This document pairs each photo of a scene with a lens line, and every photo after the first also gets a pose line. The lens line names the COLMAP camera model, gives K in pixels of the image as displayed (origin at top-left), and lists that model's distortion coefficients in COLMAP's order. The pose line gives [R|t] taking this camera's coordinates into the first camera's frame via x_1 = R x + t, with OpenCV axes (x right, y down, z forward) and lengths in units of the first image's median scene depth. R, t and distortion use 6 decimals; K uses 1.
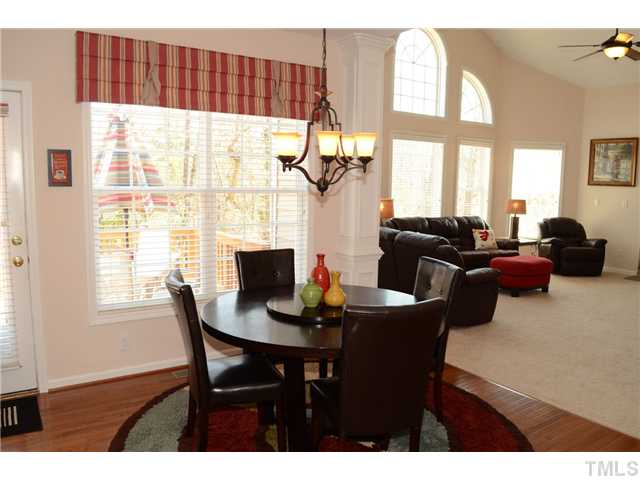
lens RADIAL K [[524.7, 0, 320.0], [0, 524.7, 240.0], [0, 0, 1]] dist [-0.050615, -0.003608]
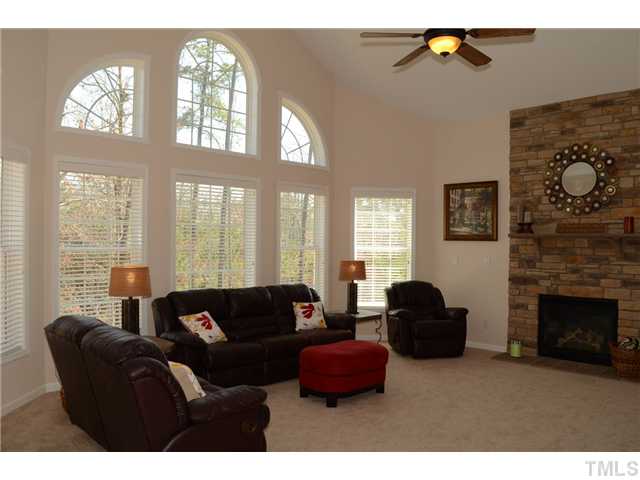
lens RADIAL K [[524.7, 0, 320.0], [0, 524.7, 240.0], [0, 0, 1]] dist [-0.050615, -0.003608]
pose [[0.981800, -0.016291, 0.189218, 0.182172], [0.037572, 0.993283, -0.109437, -0.024793], [-0.186164, 0.114554, 0.975818, 0.248770]]
